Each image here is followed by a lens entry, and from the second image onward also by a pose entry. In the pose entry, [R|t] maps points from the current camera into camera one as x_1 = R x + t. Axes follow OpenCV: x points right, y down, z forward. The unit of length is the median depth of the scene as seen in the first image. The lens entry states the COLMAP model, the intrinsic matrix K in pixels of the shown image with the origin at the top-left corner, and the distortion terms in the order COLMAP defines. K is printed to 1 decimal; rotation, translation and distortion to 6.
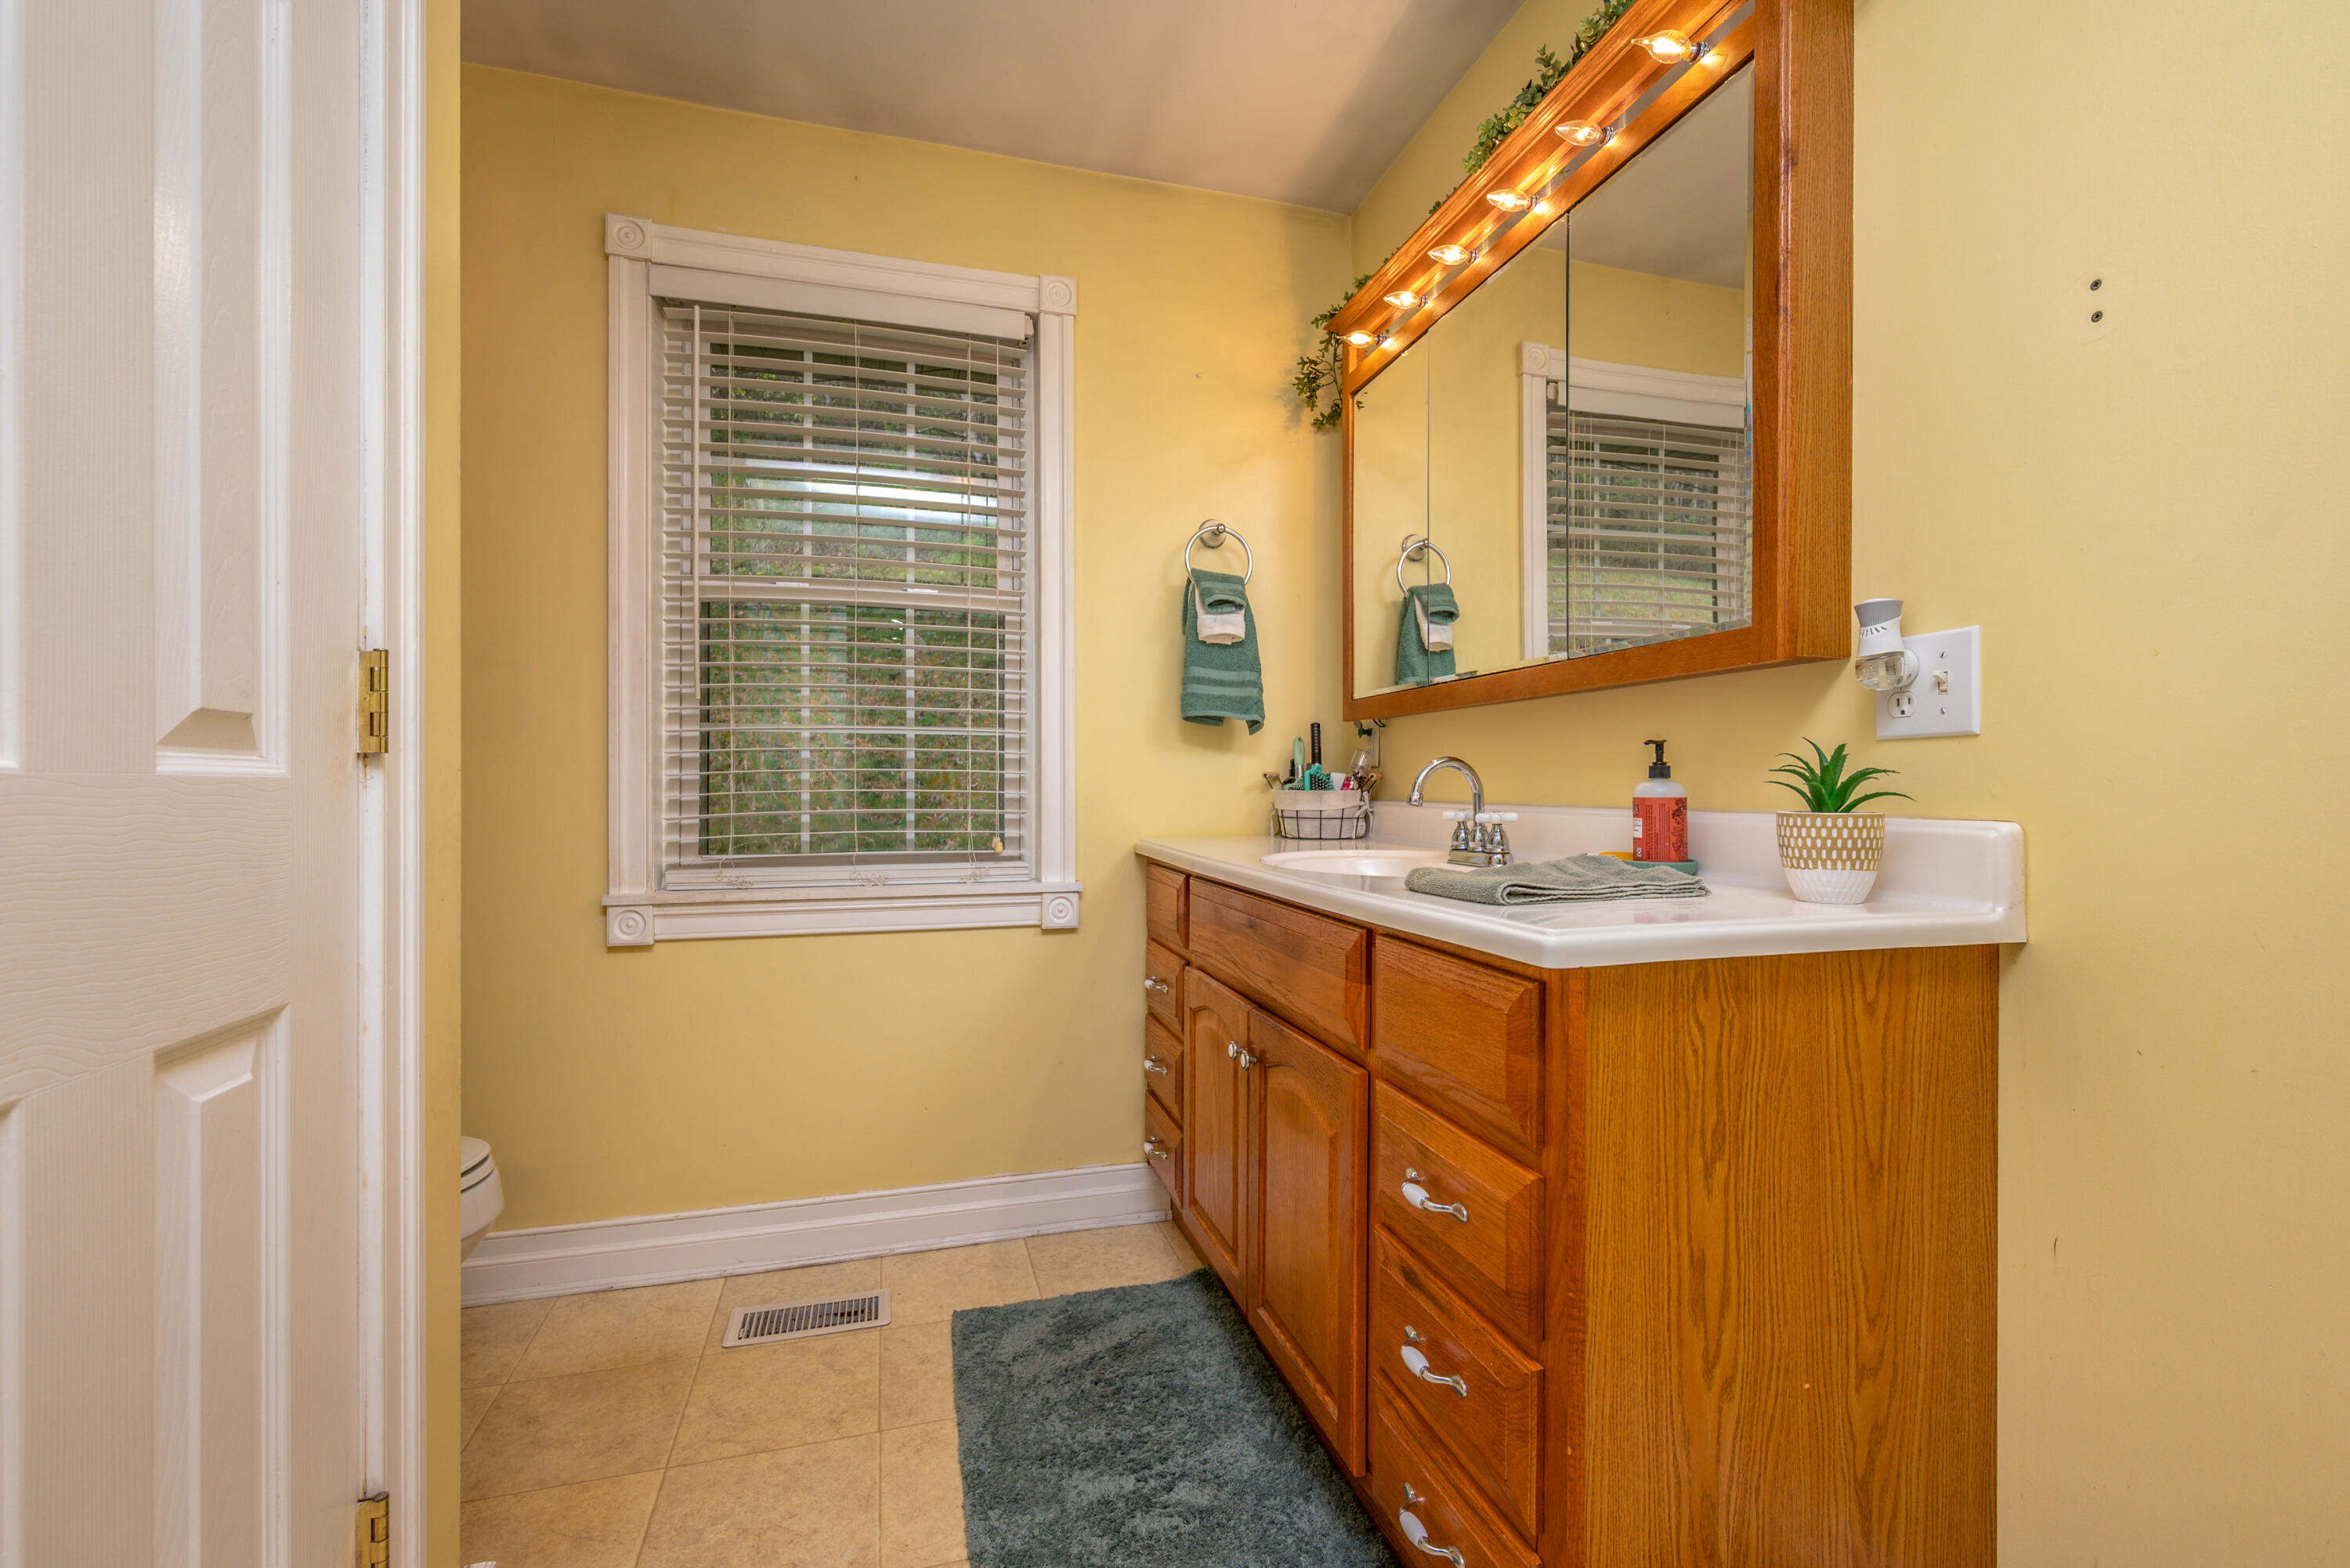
lens RADIAL K [[1023.5, 0, 1185.8], [0, 1023.5, 780.4], [0, 0, 1]] dist [0.000949, -0.000014]
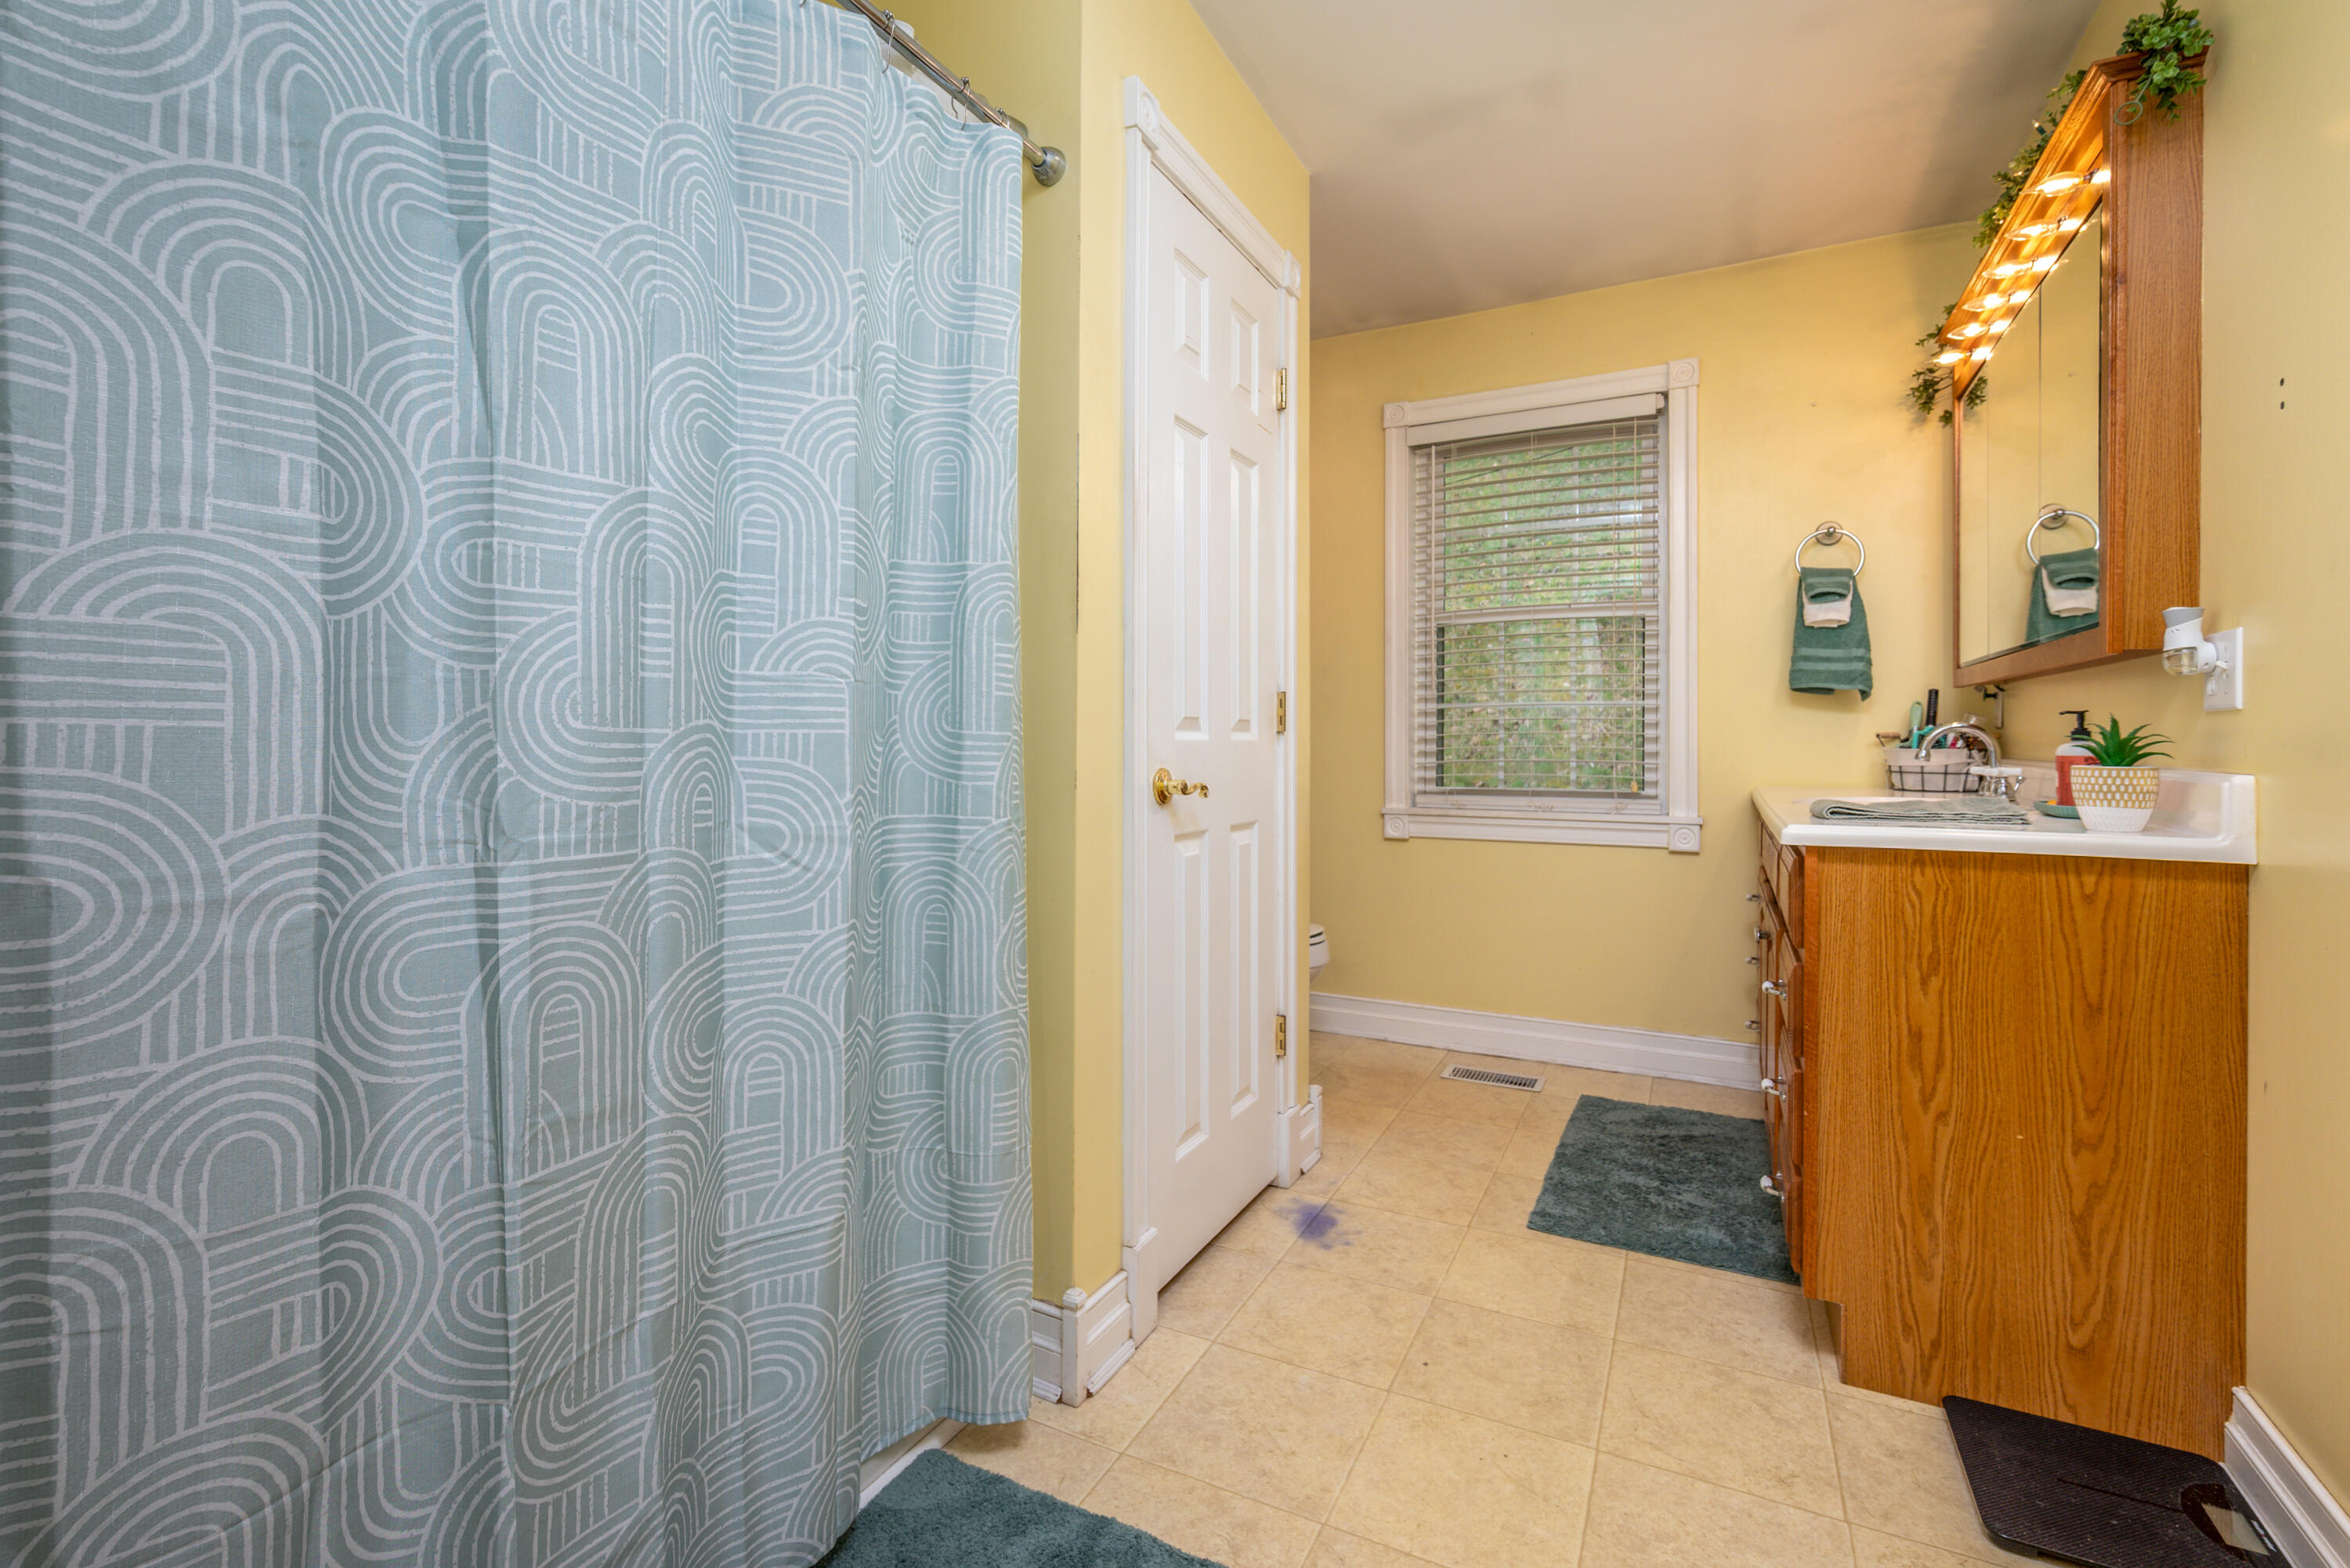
lens RADIAL K [[1023.5, 0, 1187.8], [0, 1023.5, 734.8], [0, 0, 1]] dist [0.000949, -0.000014]
pose [[0.733667, -0.000620, -0.679508, 0.345006], [-0.000001, 1.000000, -0.000913, -0.005640], [0.679509, 0.000670, 0.733667, -0.460226]]
